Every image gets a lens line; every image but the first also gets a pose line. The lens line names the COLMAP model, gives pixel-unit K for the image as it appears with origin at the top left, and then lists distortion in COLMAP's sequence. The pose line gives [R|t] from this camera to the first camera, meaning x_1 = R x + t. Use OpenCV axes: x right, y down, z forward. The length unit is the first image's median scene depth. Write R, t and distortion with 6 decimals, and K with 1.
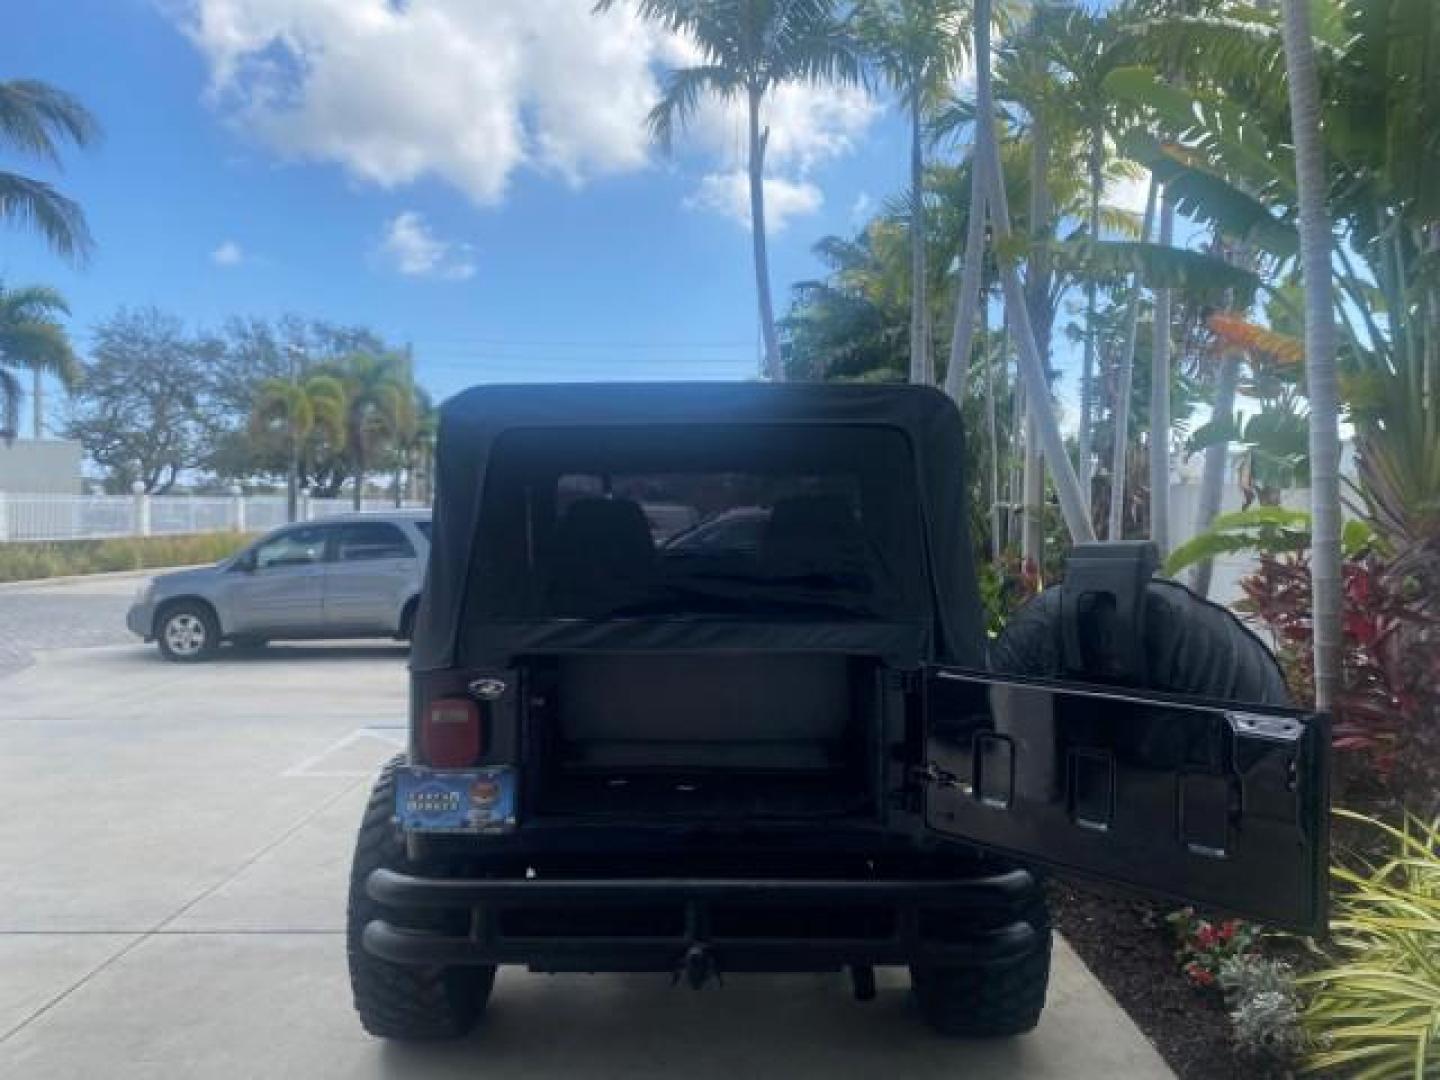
lens RADIAL K [[1106.4, 0, 718.6], [0, 1106.4, 538.2], [0, 0, 1]] dist [0.026073, -0.027630]
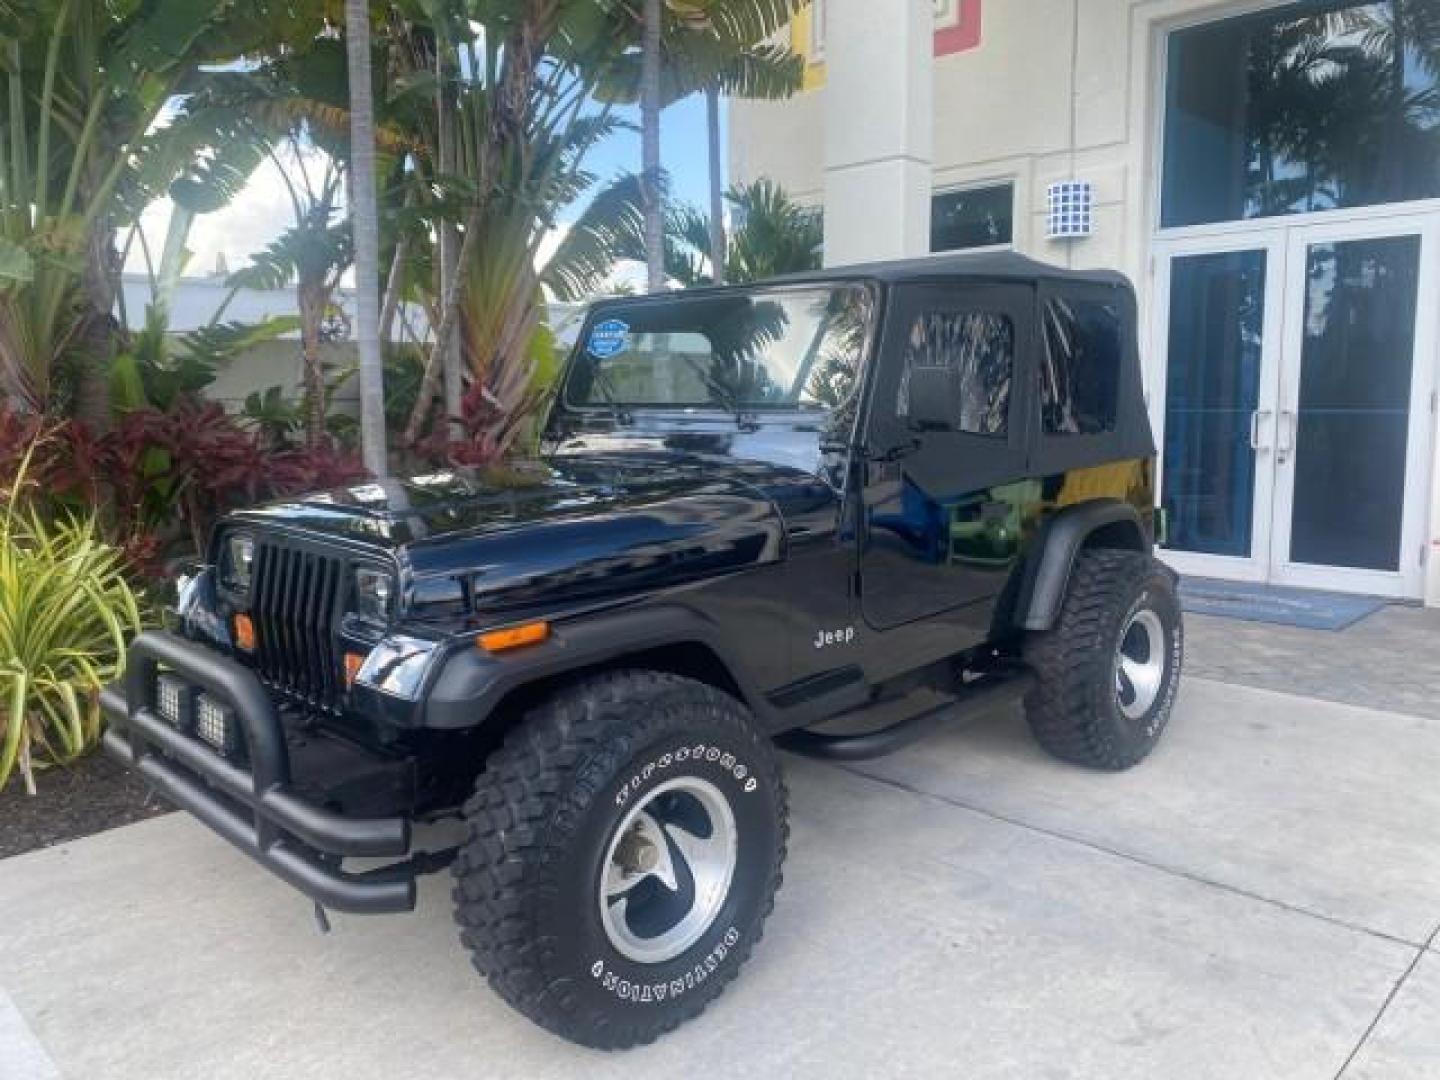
lens RADIAL K [[1106.4, 0, 721.4], [0, 1106.4, 534.0], [0, 0, 1]] dist [0.026073, -0.027630]
pose [[-0.707660, -0.083661, 0.701582, -0.214354], [0.025026, 0.989374, 0.143223, -0.003408], [-0.706110, 0.118911, -0.698047, 0.568353]]
